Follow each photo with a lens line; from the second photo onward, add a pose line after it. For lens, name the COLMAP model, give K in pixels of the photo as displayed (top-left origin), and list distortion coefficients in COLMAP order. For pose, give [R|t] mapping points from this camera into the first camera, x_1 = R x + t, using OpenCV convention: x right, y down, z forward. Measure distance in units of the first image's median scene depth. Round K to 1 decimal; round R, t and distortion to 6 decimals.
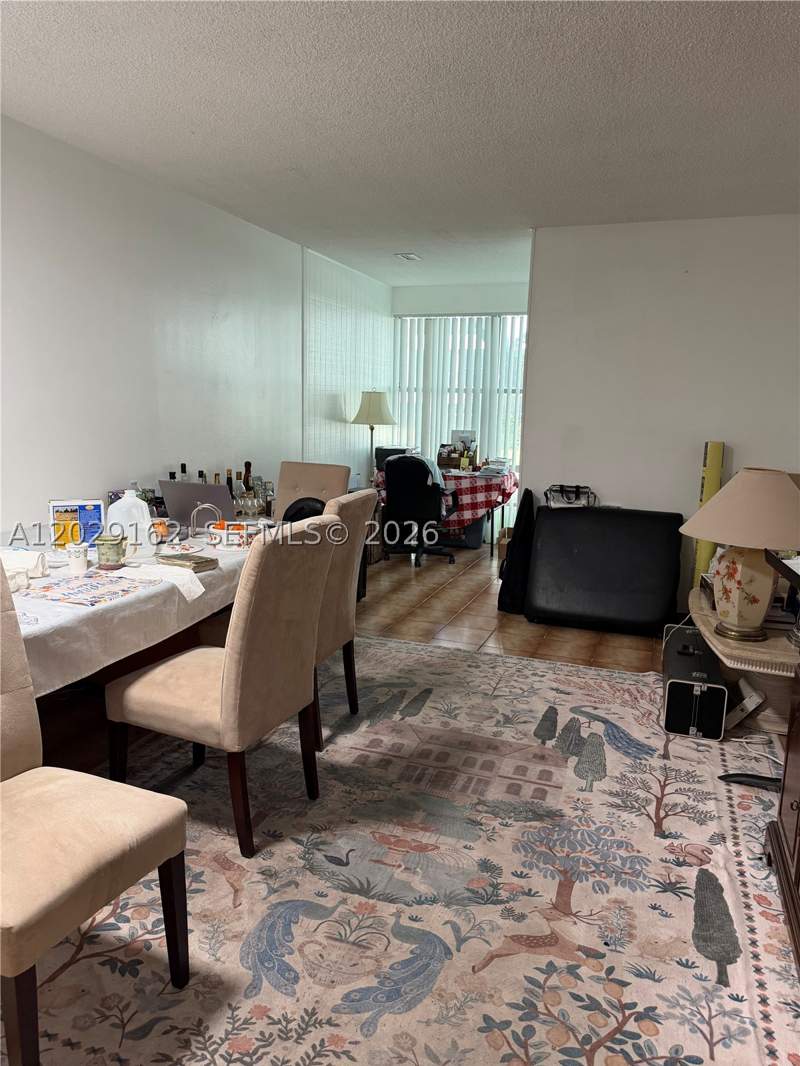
lens RADIAL K [[757.3, 0, 397.9], [0, 757.3, 533.9], [0, 0, 1]] dist [-0.018631, -0.002864]
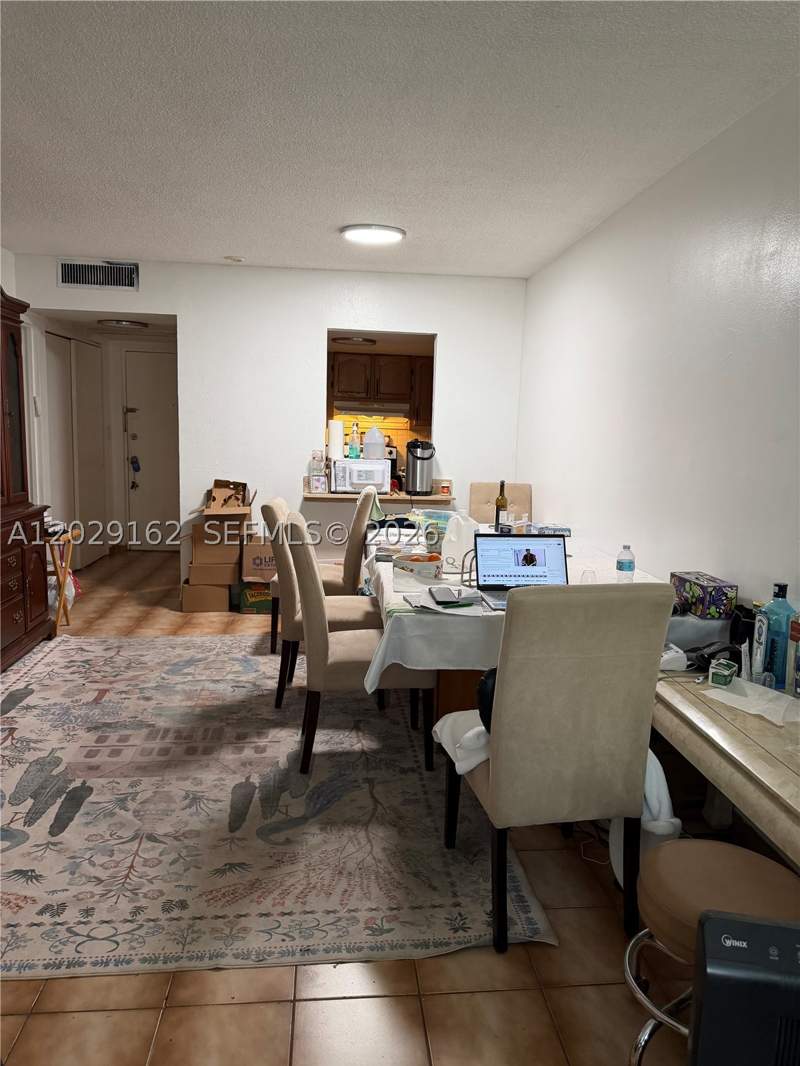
lens RADIAL K [[757.3, 0, 400.5], [0, 757.3, 530.7], [0, 0, 1]] dist [-0.018631, -0.002864]
pose [[-0.904193, 0.016758, -0.426795, 0.265852], [-0.118815, 0.949922, 0.289017, -0.377444], [0.410266, 0.312037, -0.856922, 2.133929]]
